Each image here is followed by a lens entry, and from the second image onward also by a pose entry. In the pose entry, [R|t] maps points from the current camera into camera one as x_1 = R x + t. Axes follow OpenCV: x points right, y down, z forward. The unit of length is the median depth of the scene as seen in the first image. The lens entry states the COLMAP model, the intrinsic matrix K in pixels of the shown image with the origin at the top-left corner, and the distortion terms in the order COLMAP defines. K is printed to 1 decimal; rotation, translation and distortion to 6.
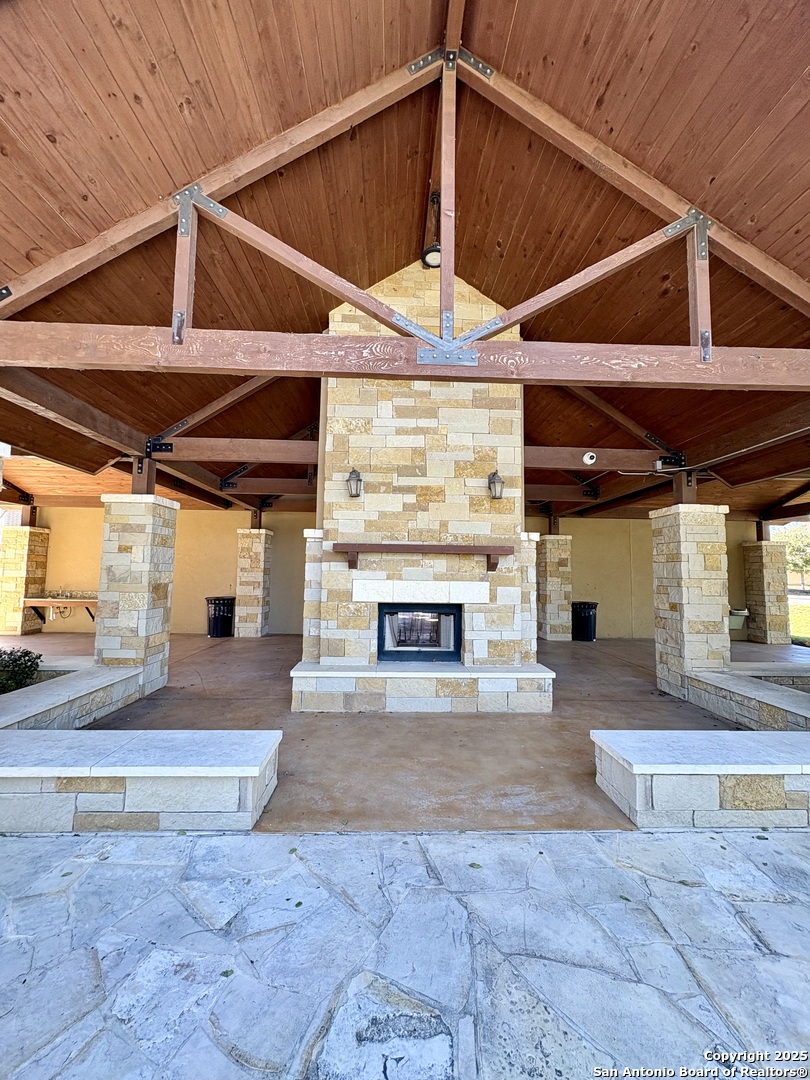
lens RADIAL K [[431.0, 0, 406.1], [0, 431.0, 539.5], [0, 0, 1]] dist [0.002573, -0.000037]
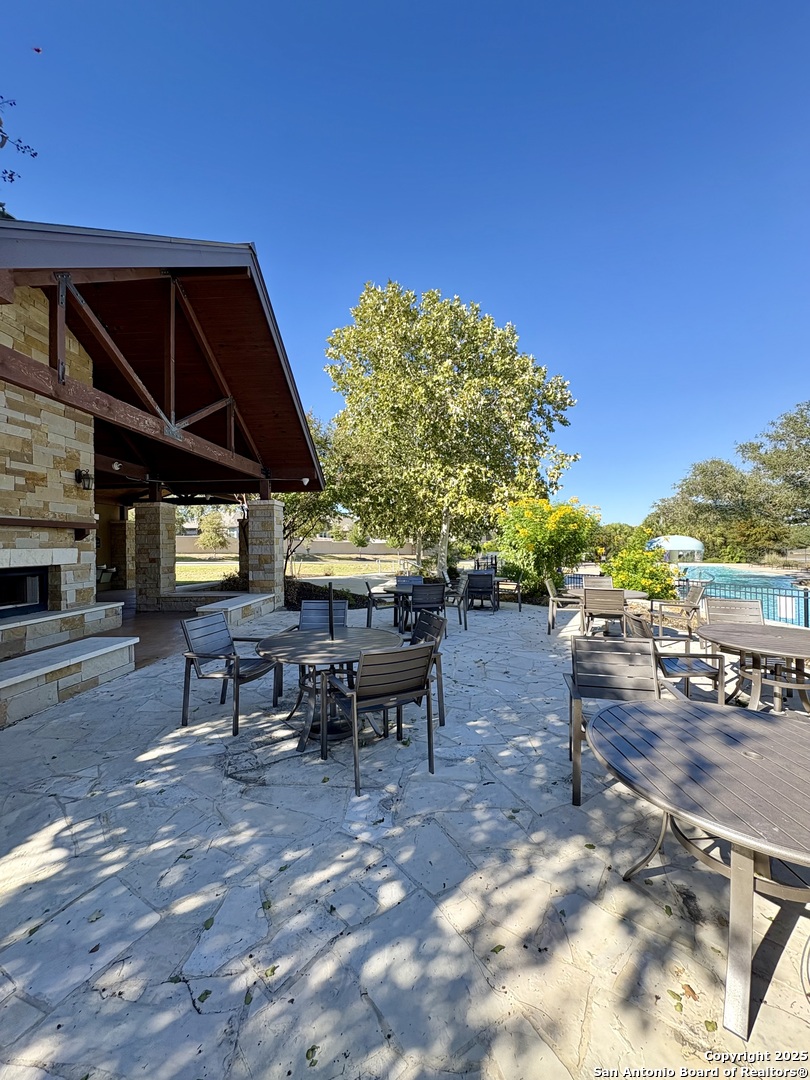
lens RADIAL K [[431.0, 0, 402.7], [0, 431.0, 542.9], [0, 0, 1]] dist [0.002573, -0.000037]
pose [[0.103623, -0.013125, 0.994530, -1.073917], [-0.058665, 0.998091, 0.019284, -0.007755], [-0.992885, -0.060343, 0.102655, -0.188370]]
